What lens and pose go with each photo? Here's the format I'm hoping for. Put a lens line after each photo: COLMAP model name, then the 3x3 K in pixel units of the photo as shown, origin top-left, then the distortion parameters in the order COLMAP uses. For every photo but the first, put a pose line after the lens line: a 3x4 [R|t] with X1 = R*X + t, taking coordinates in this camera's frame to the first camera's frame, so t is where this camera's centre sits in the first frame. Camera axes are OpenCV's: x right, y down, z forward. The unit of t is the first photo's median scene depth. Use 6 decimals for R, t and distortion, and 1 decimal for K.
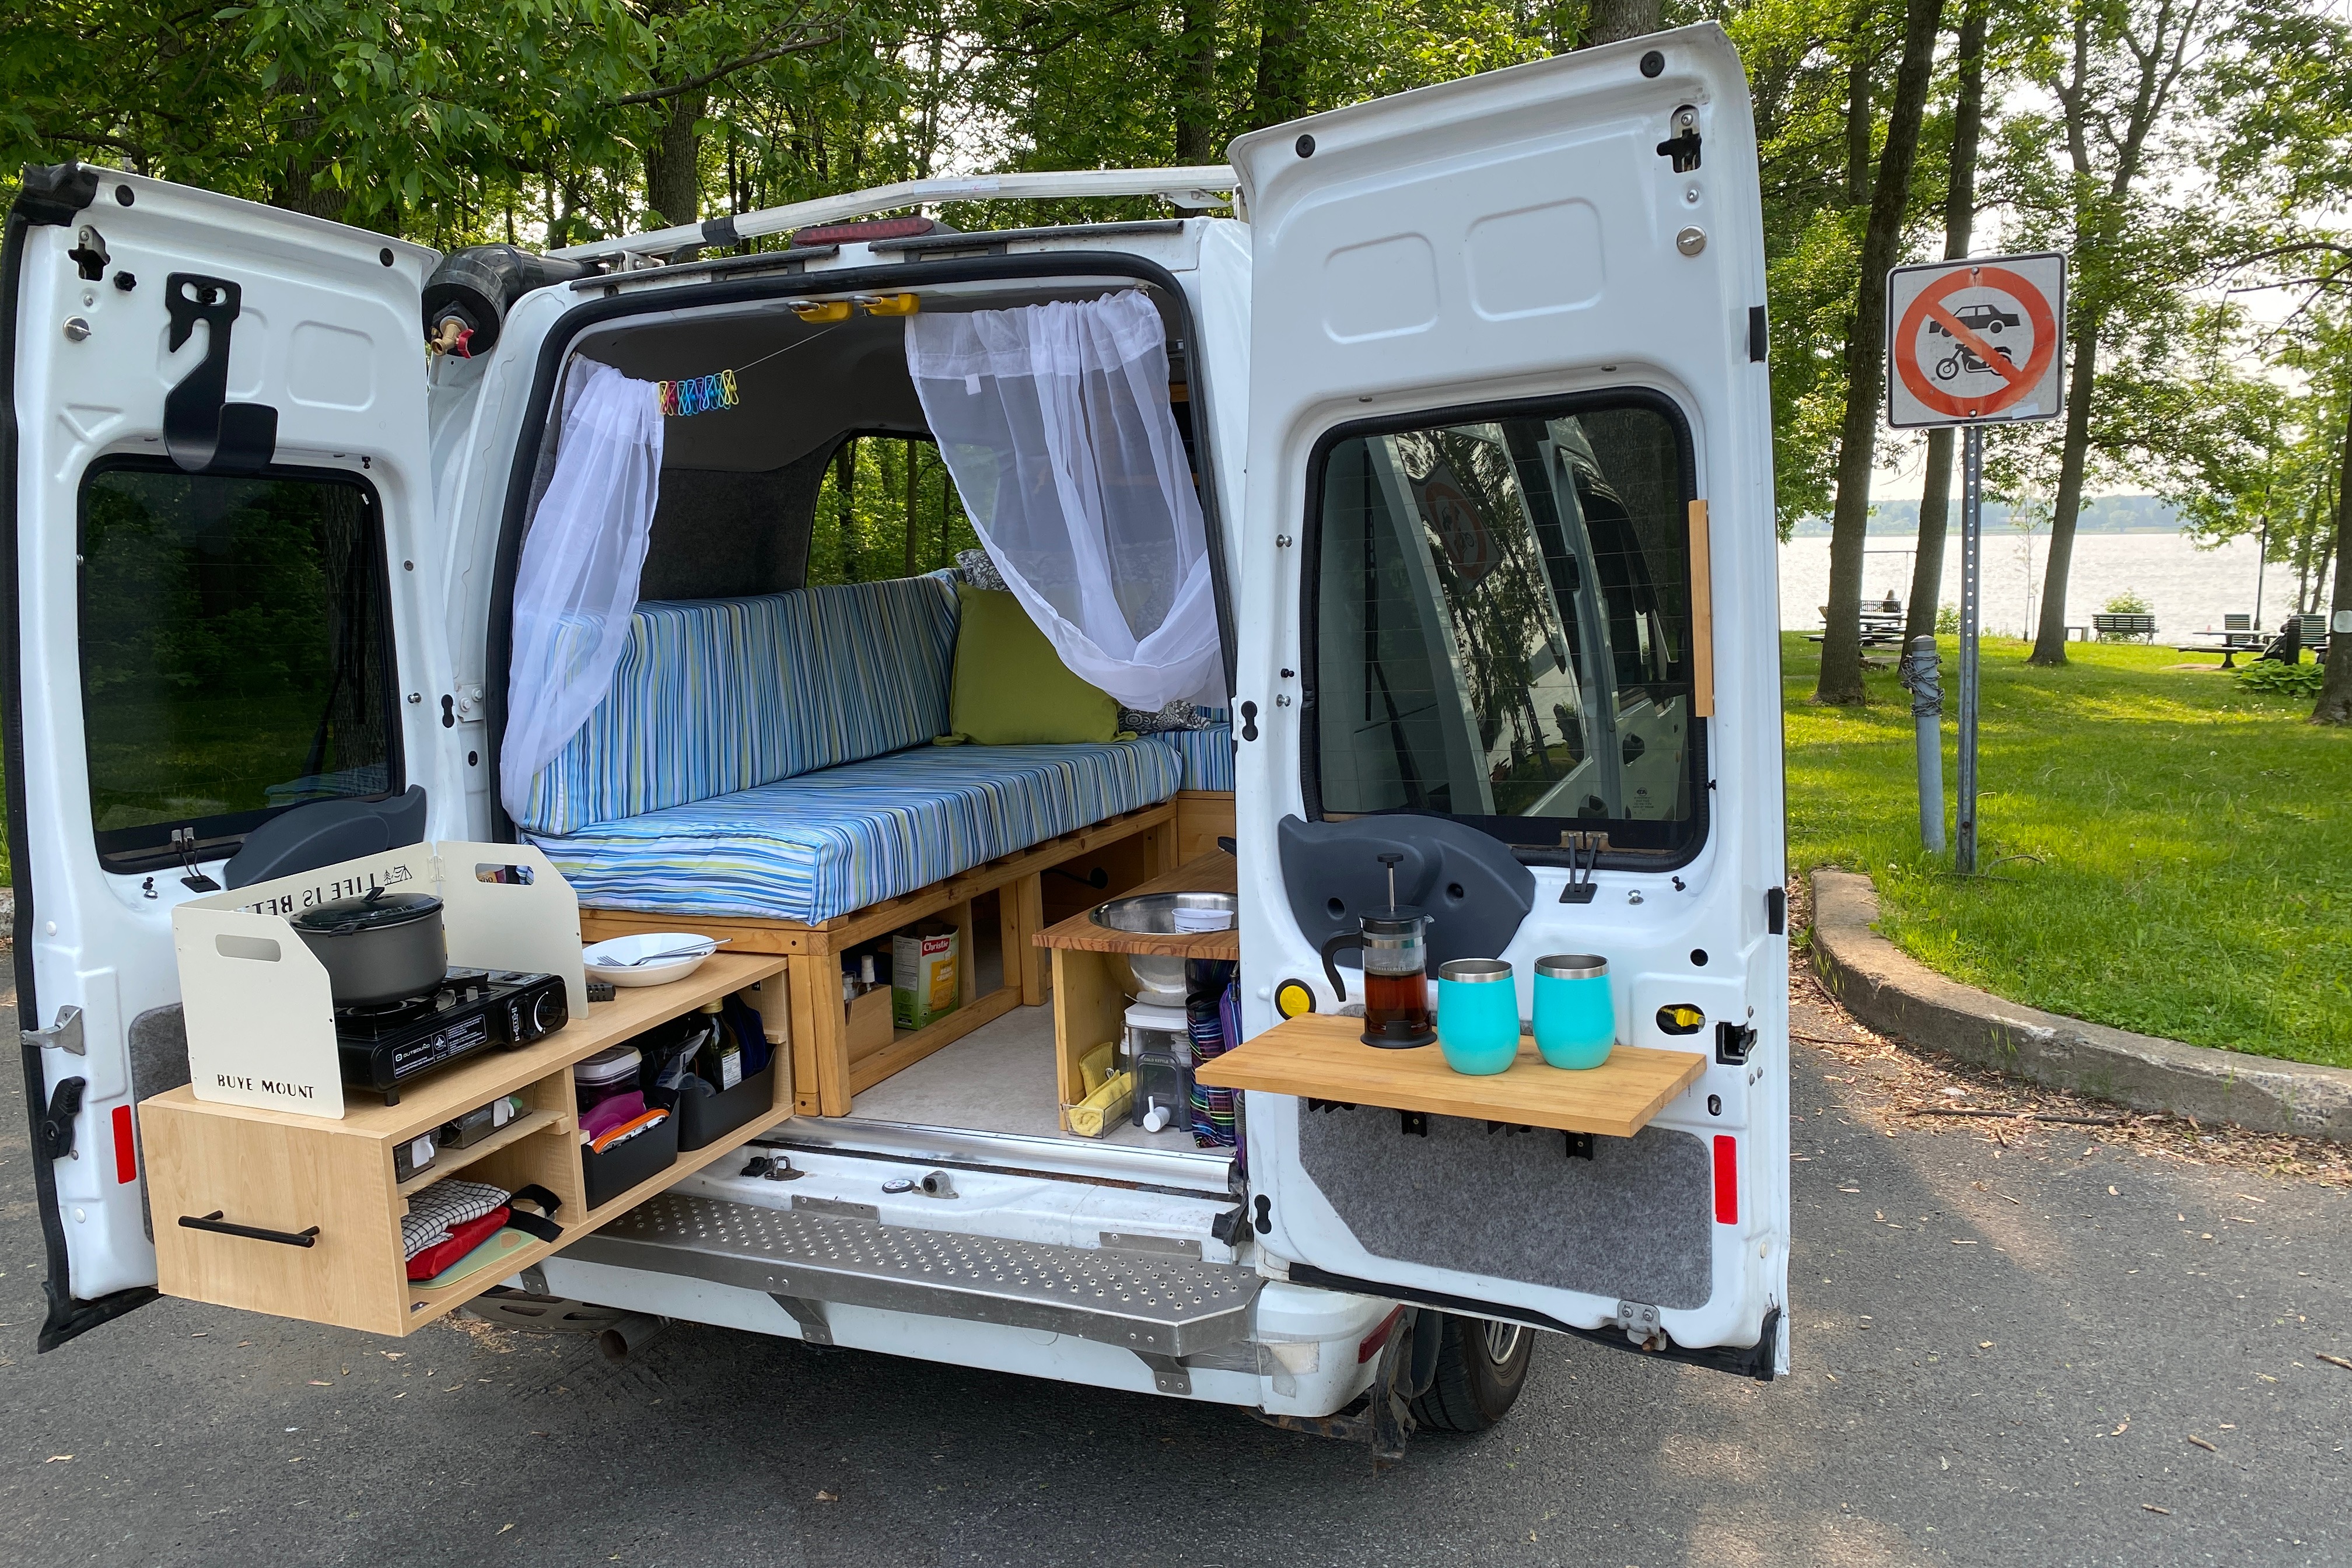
lens RADIAL K [[1794.2, 0, 1164.8], [0, 1794.2, 784.3], [0, 0, 1]] dist [0.033141, -0.032813]
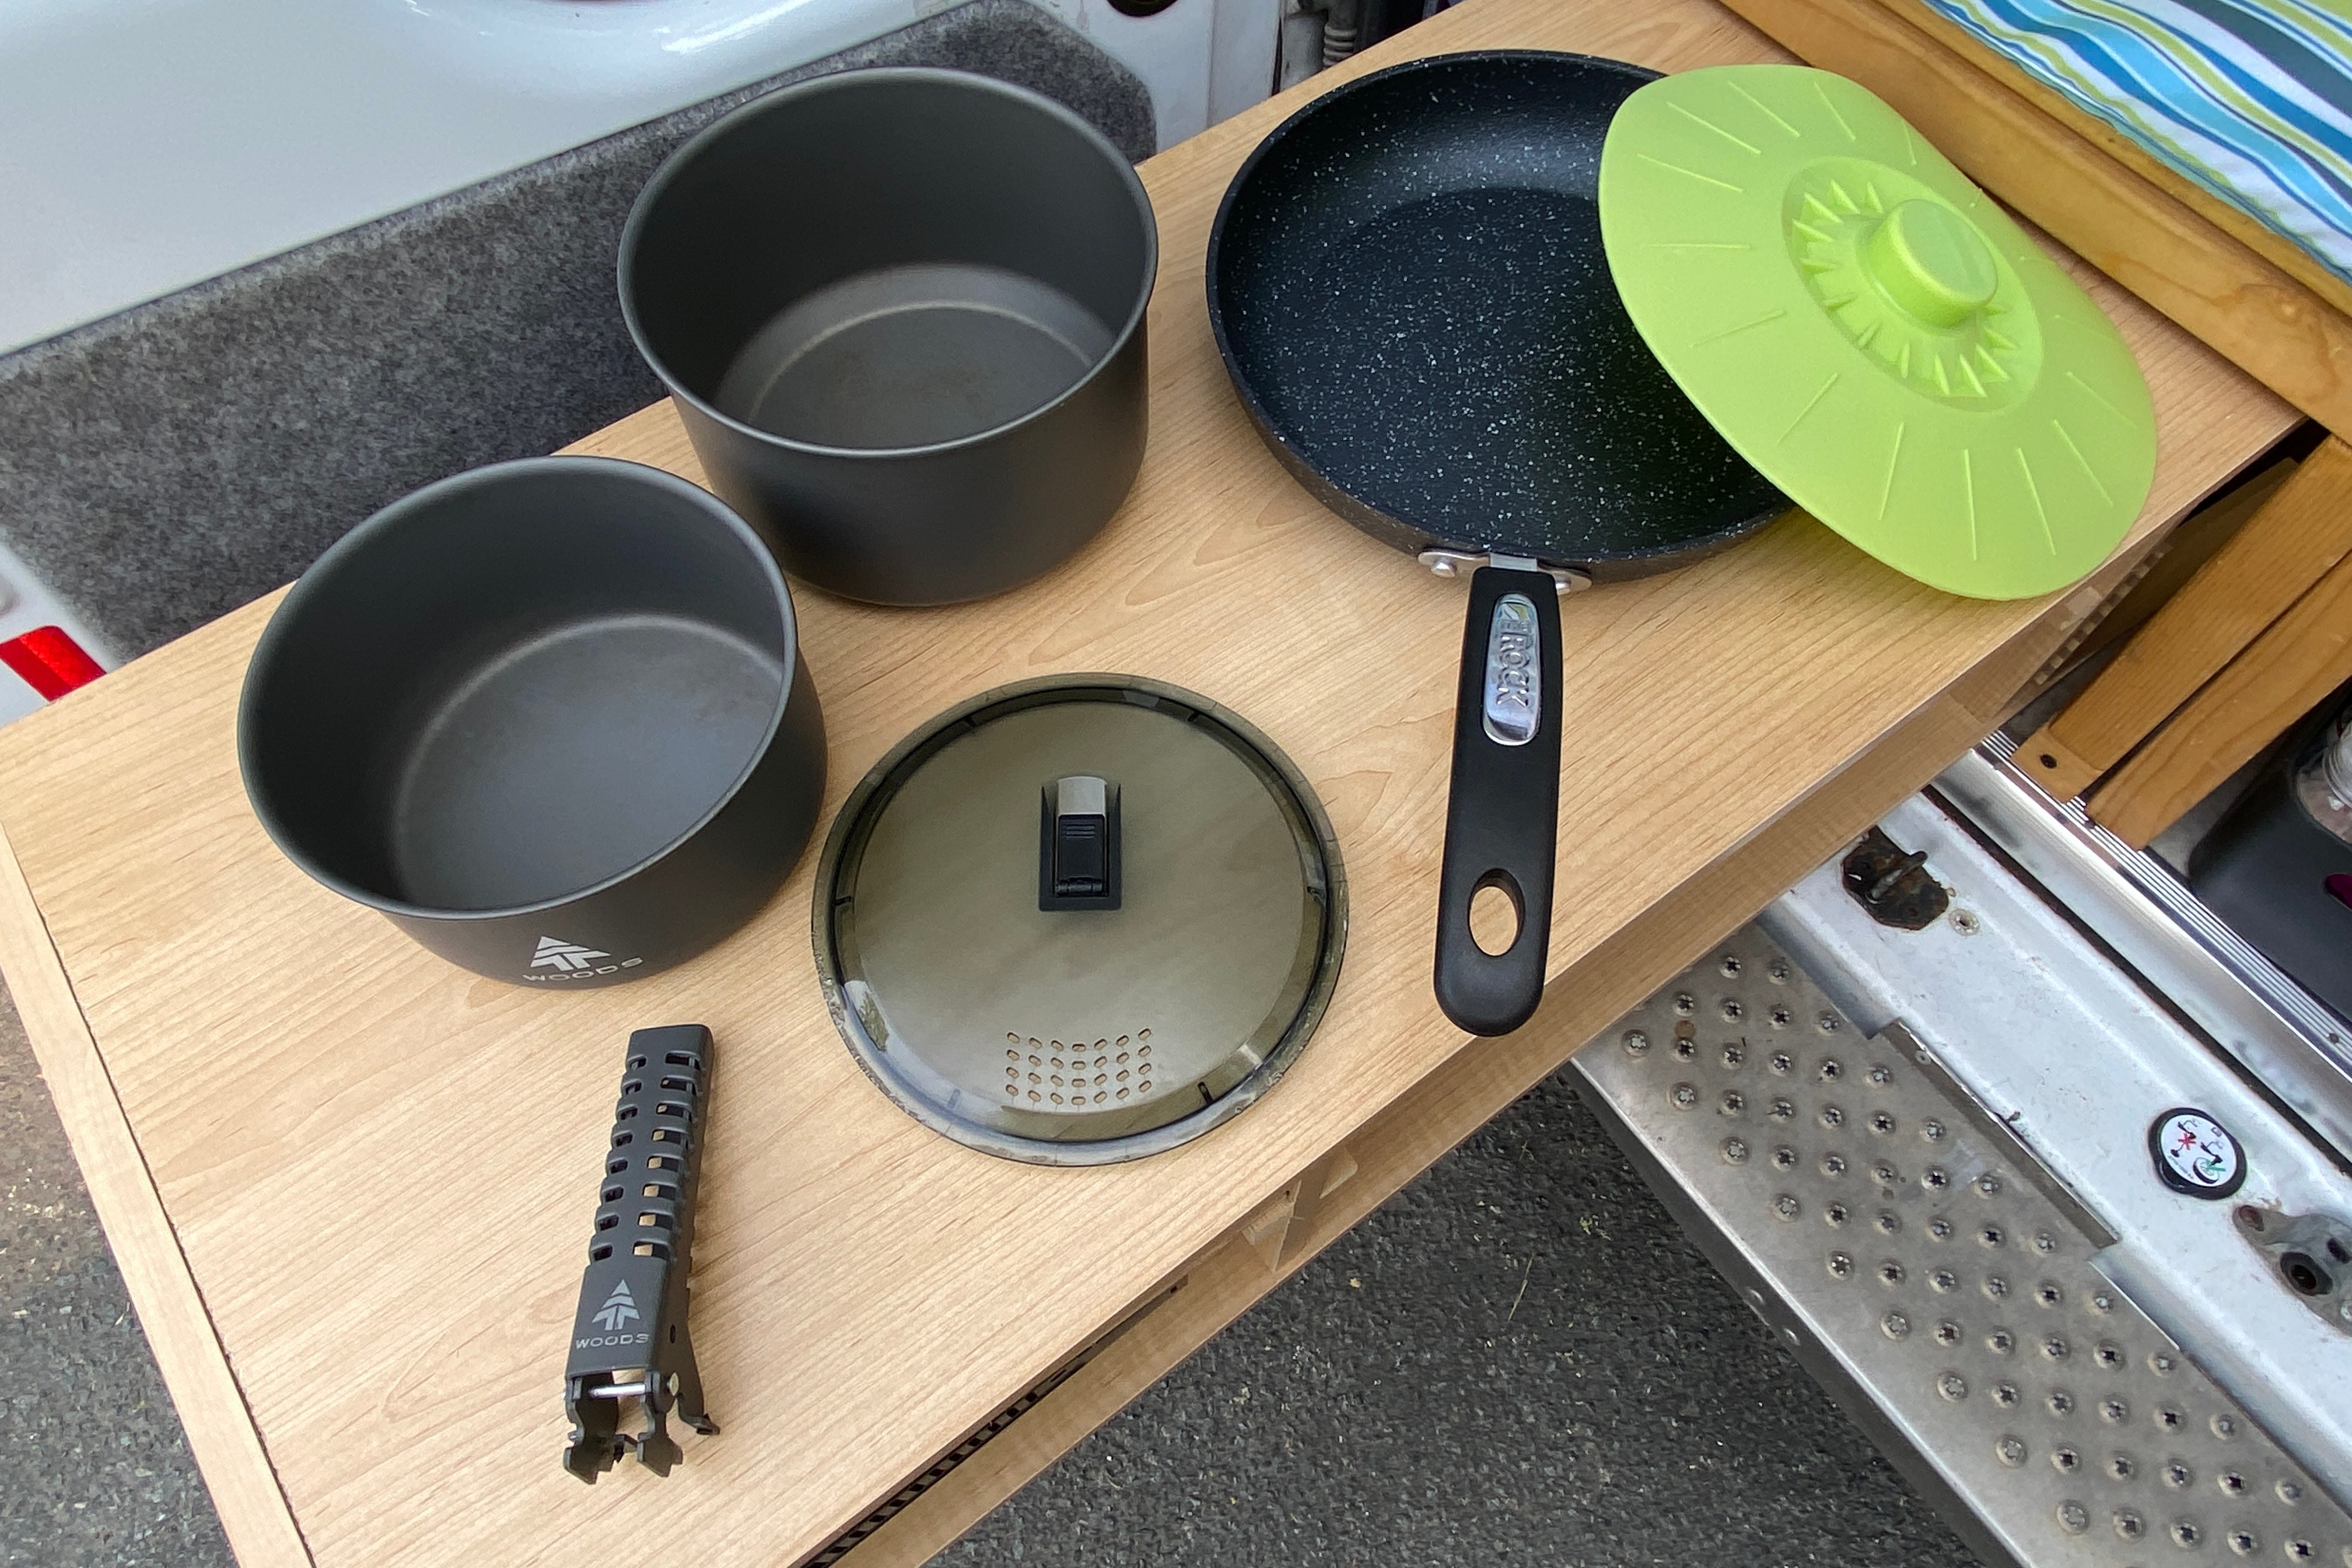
lens RADIAL K [[1503.4, 0, 1190.0], [0, 1503.4, 794.3], [0, 0, 1]] dist [0.047915, -0.052923]
pose [[0.865683, 0.464233, -0.187298, -0.282051], [-0.120482, 0.556373, 0.822151, -0.033246], [0.485877, -0.689156, 0.537575, 0.758273]]
